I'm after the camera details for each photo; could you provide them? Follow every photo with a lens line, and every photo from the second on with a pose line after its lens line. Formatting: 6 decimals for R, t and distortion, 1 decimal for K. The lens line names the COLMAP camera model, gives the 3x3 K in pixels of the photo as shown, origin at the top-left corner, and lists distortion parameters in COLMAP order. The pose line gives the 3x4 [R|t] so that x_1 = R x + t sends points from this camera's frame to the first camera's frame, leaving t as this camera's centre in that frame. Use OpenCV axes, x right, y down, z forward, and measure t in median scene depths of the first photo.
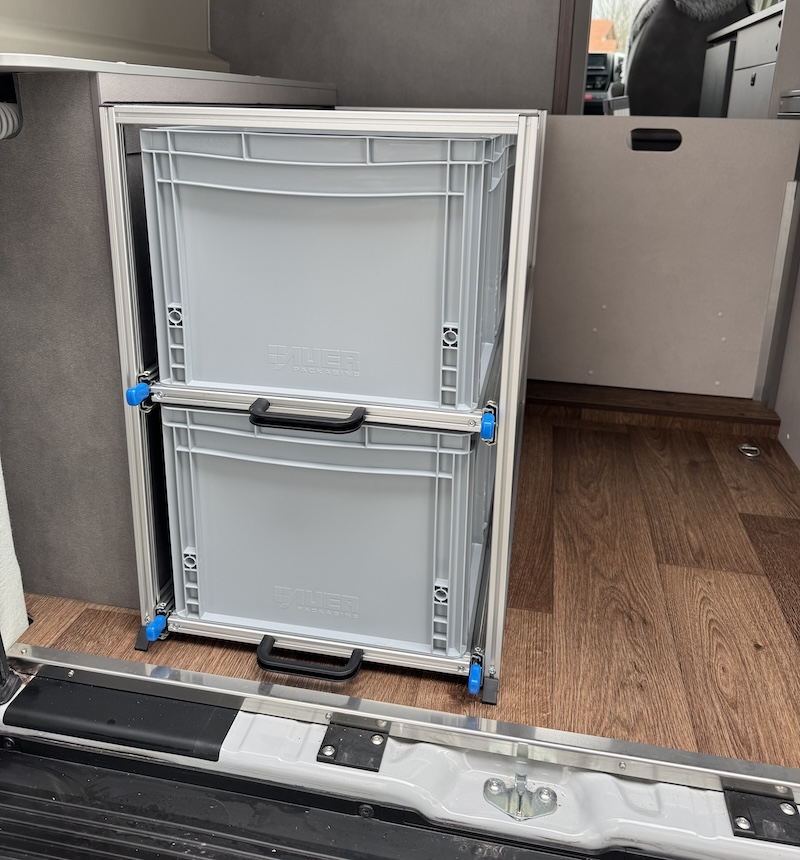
lens RADIAL K [[933.5, 0, 400.0], [0, 933.5, 430.0], [0, 0, 1]] dist [0.017045, -0.011893]
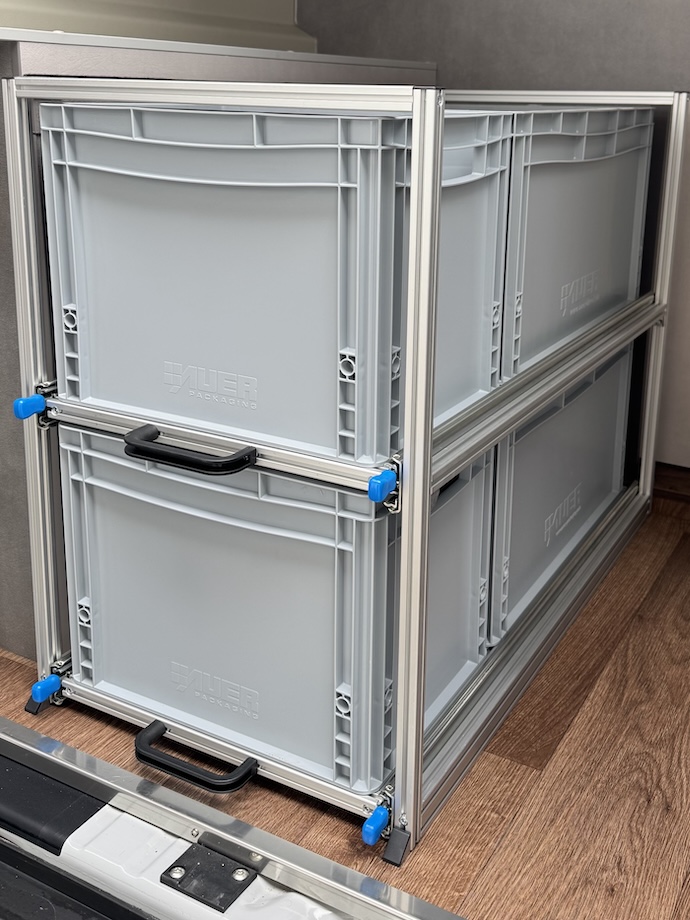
lens RADIAL K [[1251.1, 0, 345.0], [0, 1251.1, 460.0], [0, 0, 1]] dist [0.003797, 0.064672]
pose [[0.927224, 0.107655, -0.358699, 0.390371], [-0.129528, 0.990869, -0.037440, 0.015512], [0.351394, 0.081176, 0.932702, 0.024890]]
